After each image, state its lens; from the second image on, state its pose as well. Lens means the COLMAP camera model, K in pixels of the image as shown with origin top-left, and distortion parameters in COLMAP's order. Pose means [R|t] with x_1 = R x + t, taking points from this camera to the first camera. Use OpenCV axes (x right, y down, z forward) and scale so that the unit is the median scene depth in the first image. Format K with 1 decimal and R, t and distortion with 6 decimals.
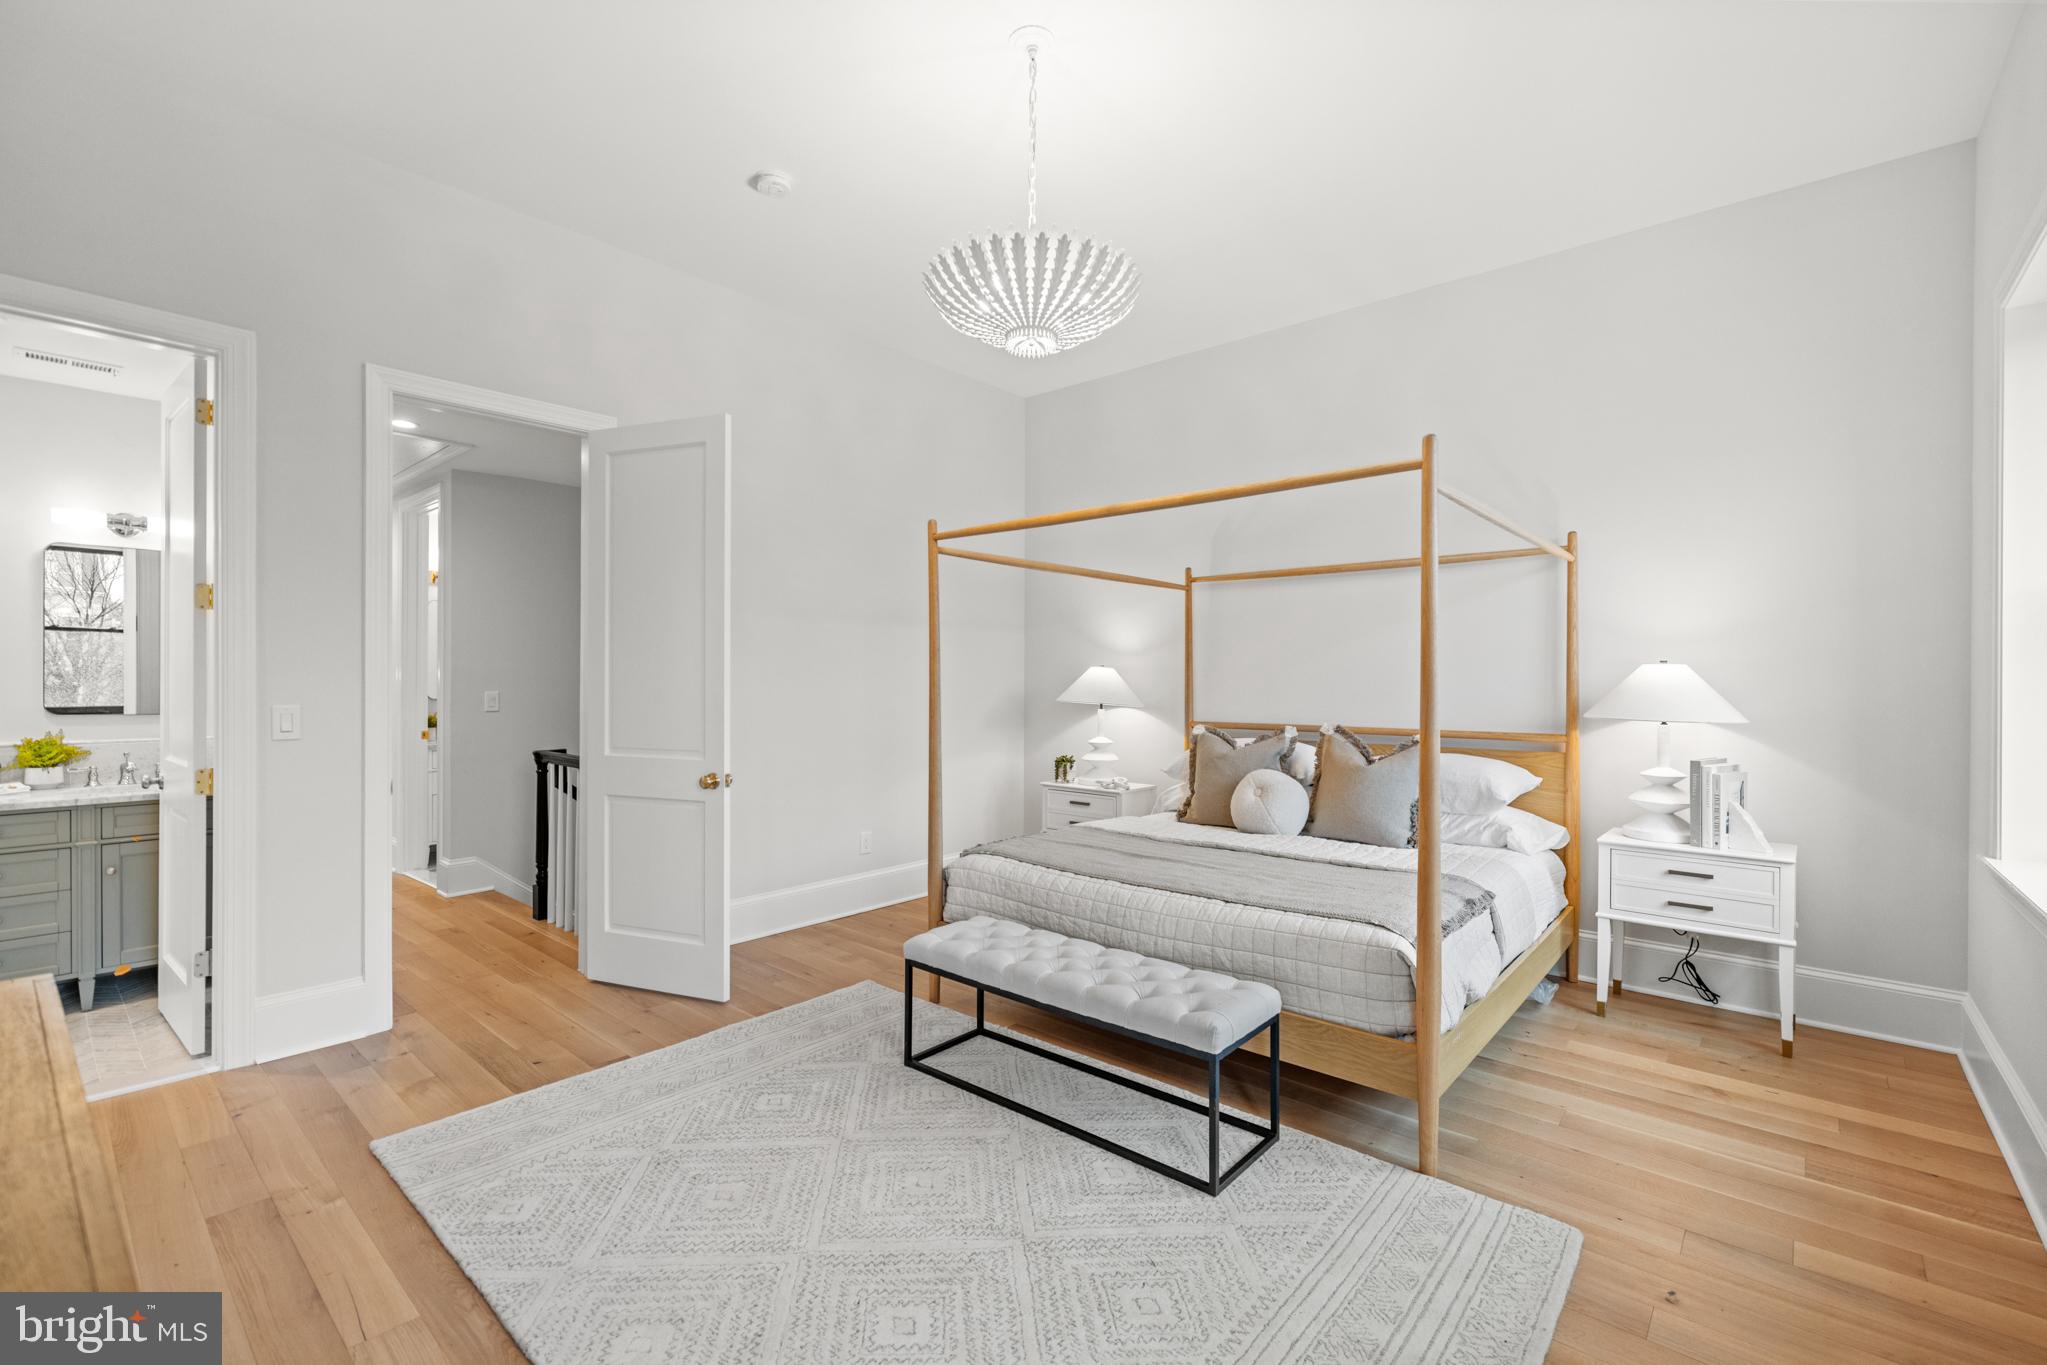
lens RADIAL K [[876.4, 0, 1040.5], [0, 876.4, 680.1], [0, 0, 1]] dist [0.003972, -0.001157]
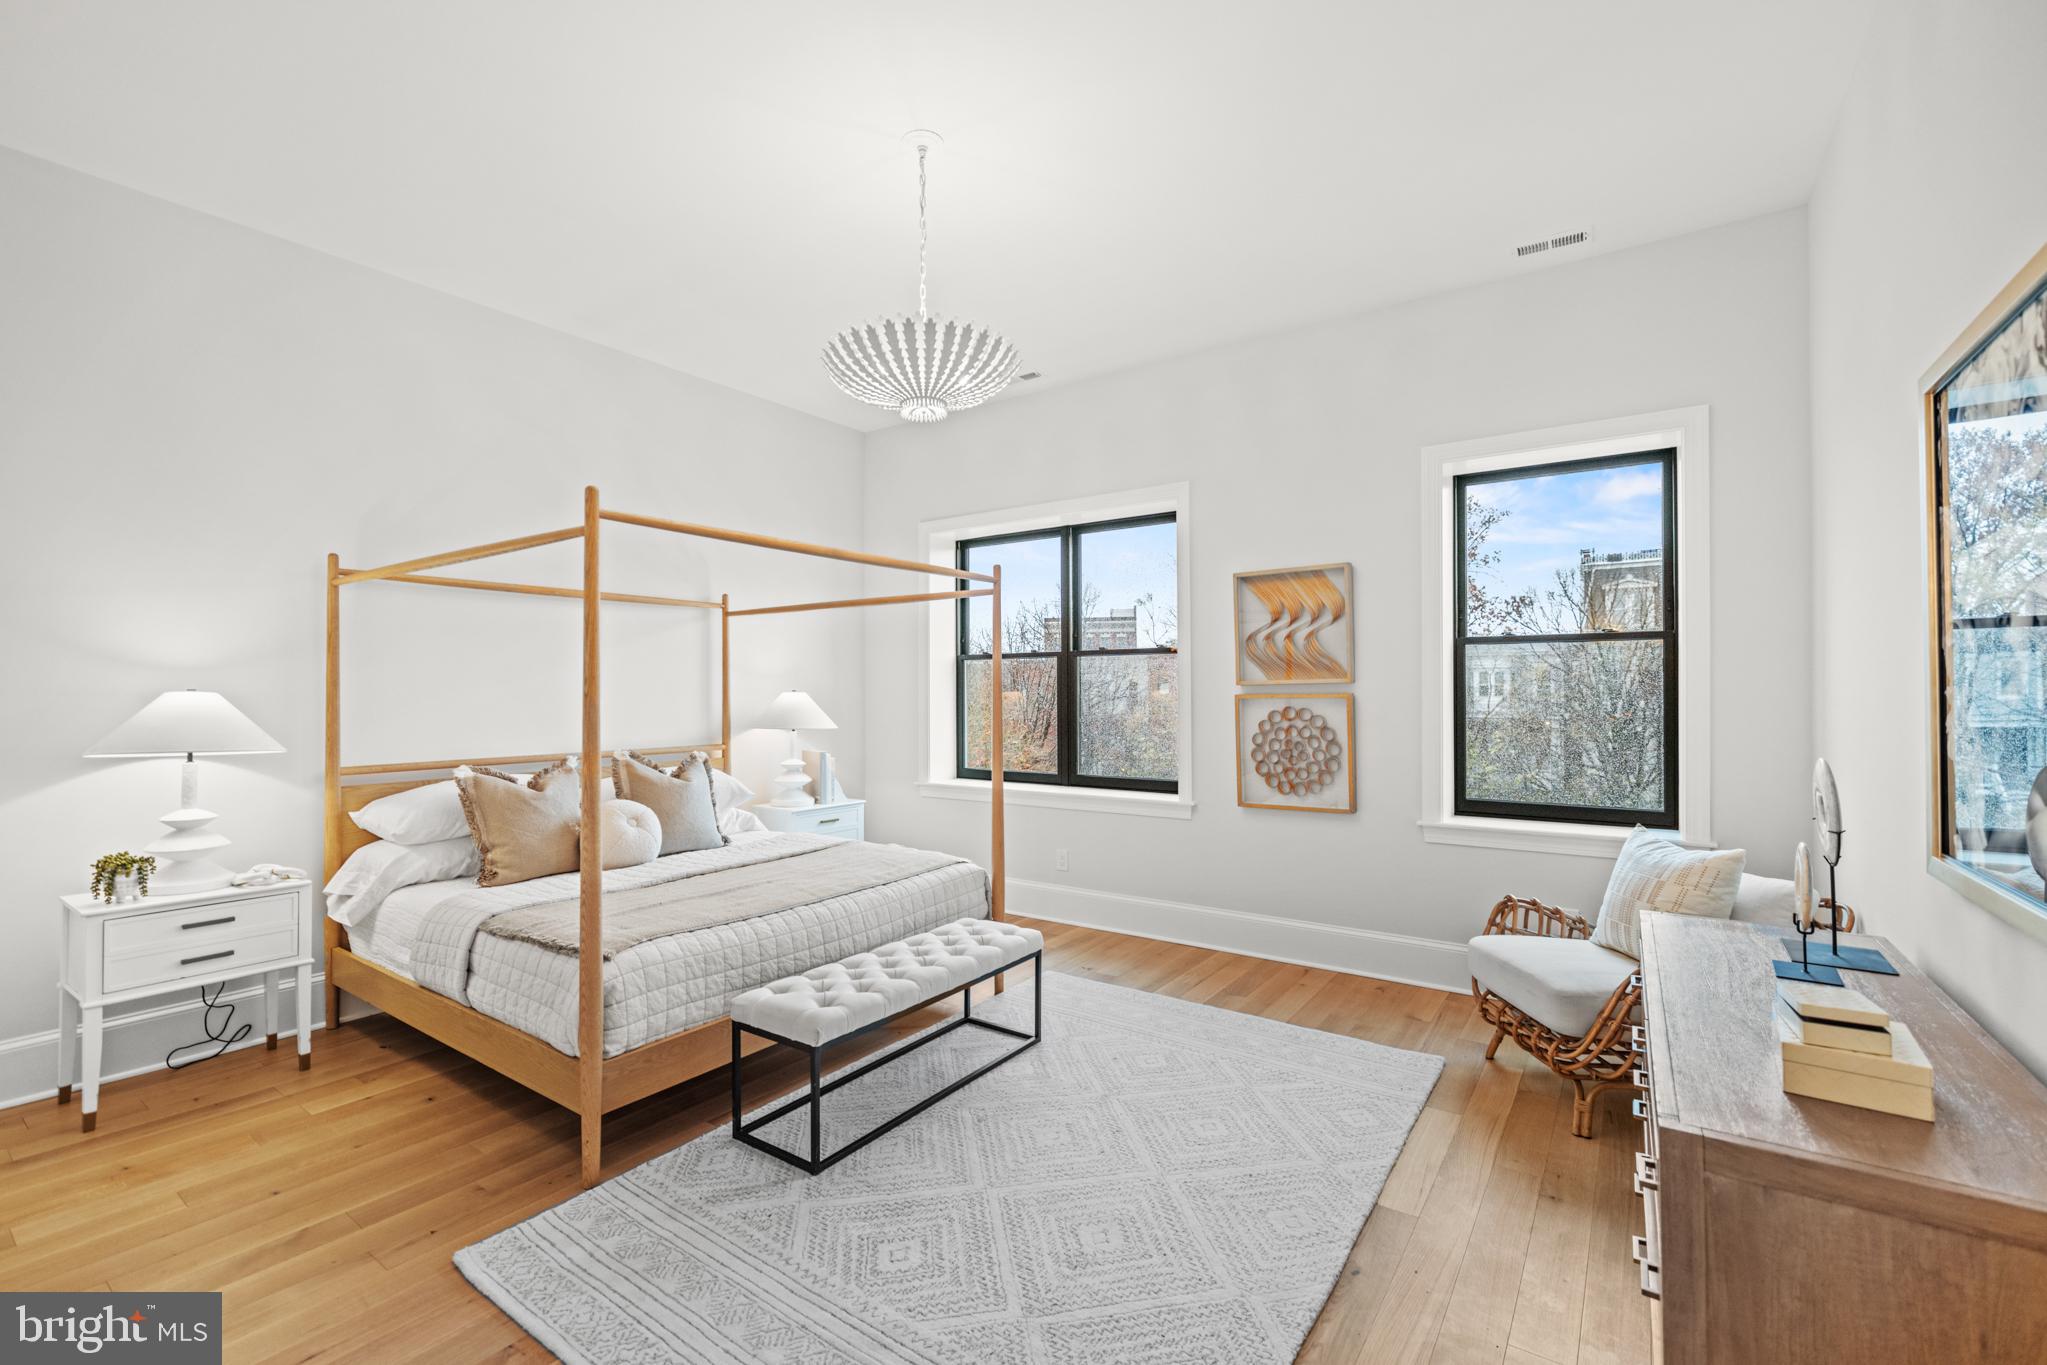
lens RADIAL K [[876.4, 0, 1026.7], [0, 876.4, 686.9], [0, 0, 1]] dist [0.003972, -0.001157]
pose [[-0.099643, 0.018219, 0.994856, -0.731559], [0.011658, 0.999785, -0.017142, 0.000608], [-0.994955, 0.009890, -0.099834, 0.648229]]
